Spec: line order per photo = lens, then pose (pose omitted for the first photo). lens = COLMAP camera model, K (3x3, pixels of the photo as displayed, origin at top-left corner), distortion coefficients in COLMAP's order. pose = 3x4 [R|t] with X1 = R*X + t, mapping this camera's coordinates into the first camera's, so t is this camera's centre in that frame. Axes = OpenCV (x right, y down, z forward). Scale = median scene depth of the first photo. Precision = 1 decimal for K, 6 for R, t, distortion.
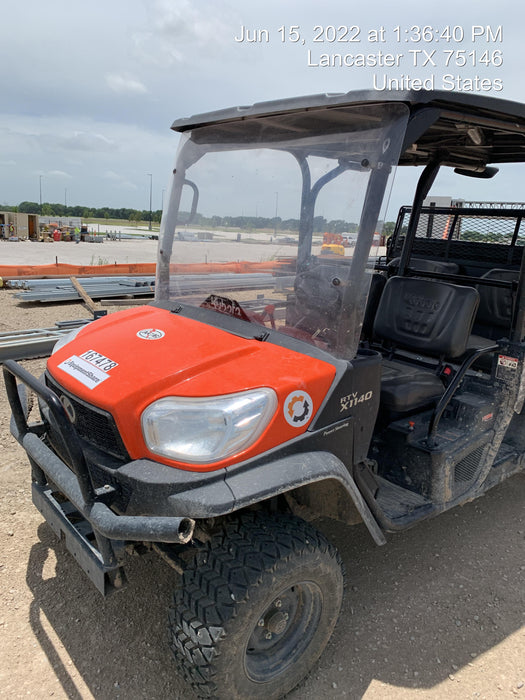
lens RADIAL K [[549.0, 0, 266.4], [0, 549.0, 341.8], [0, 0, 1]] dist [0.043621, -0.052821]
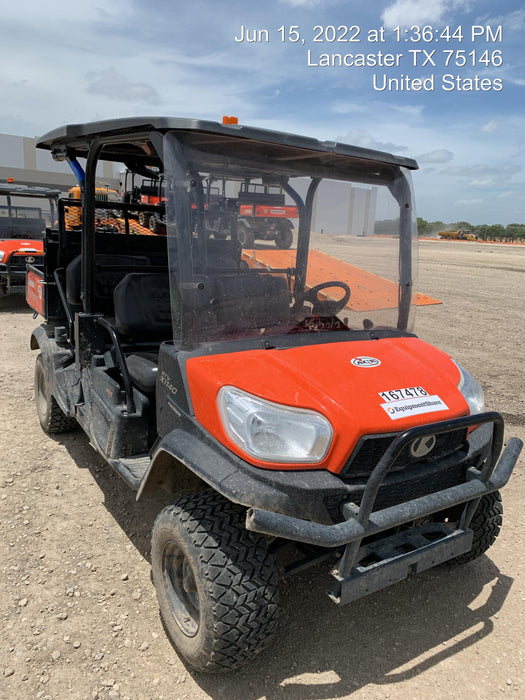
lens RADIAL K [[538.6, 0, 291.6], [0, 538.6, 346.6], [0, 0, 1]] dist [0.045181, -0.046331]
pose [[0.097128, -0.267593, 0.958624, -1.215256], [0.162072, 0.954574, 0.250041, -0.325897], [-0.981987, 0.131081, 0.136085, 0.999152]]
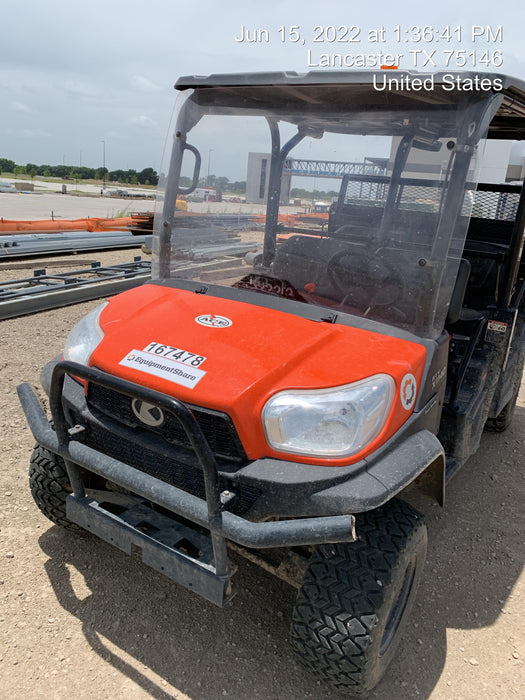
lens RADIAL K [[548.4, 0, 271.2], [0, 548.4, 338.2], [0, 0, 1]] dist [0.051734, -0.060320]
pose [[0.951266, -0.060132, 0.302452, -0.398327], [0.037853, 0.996156, 0.078998, -0.054118], [-0.306040, -0.063700, 0.949885, 0.097312]]
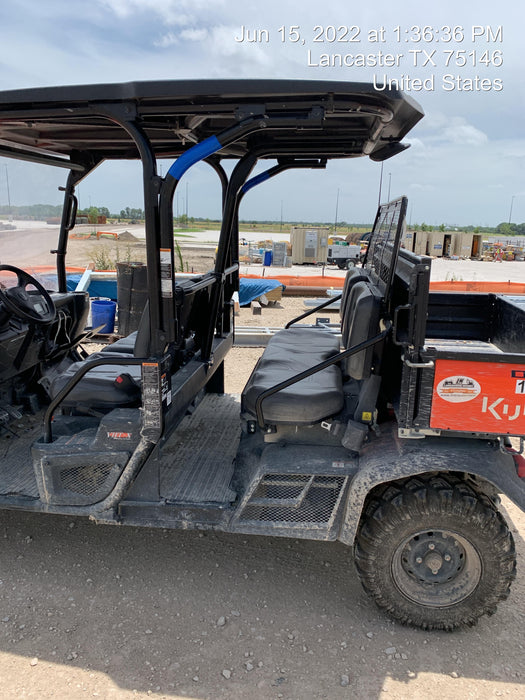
lens RADIAL K [[549.0, 0, 266.4], [0, 549.0, 341.8], [0, 0, 1]] dist [0.043621, -0.052821]
pose [[0.674764, 0.121376, -0.727984, 1.409535], [-0.147729, 0.988634, 0.027905, -0.086982], [0.723097, 0.088714, 0.685026, 0.645738]]
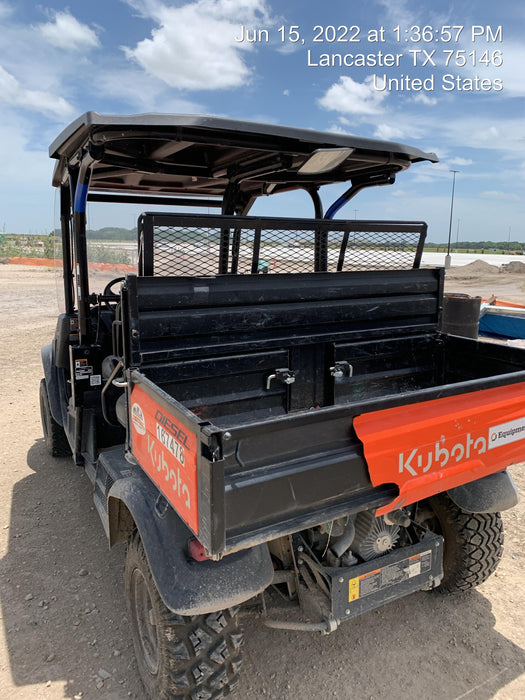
lens RADIAL K [[533.4, 0, 263.8], [0, 533.4, 330.5], [0, 0, 1]] dist [0.003227, -0.007184]
pose [[-0.199914, 0.096260, -0.975074, 1.705204], [-0.236364, 0.961035, 0.143334, -0.322981], [0.950877, 0.259126, -0.169372, 1.816312]]
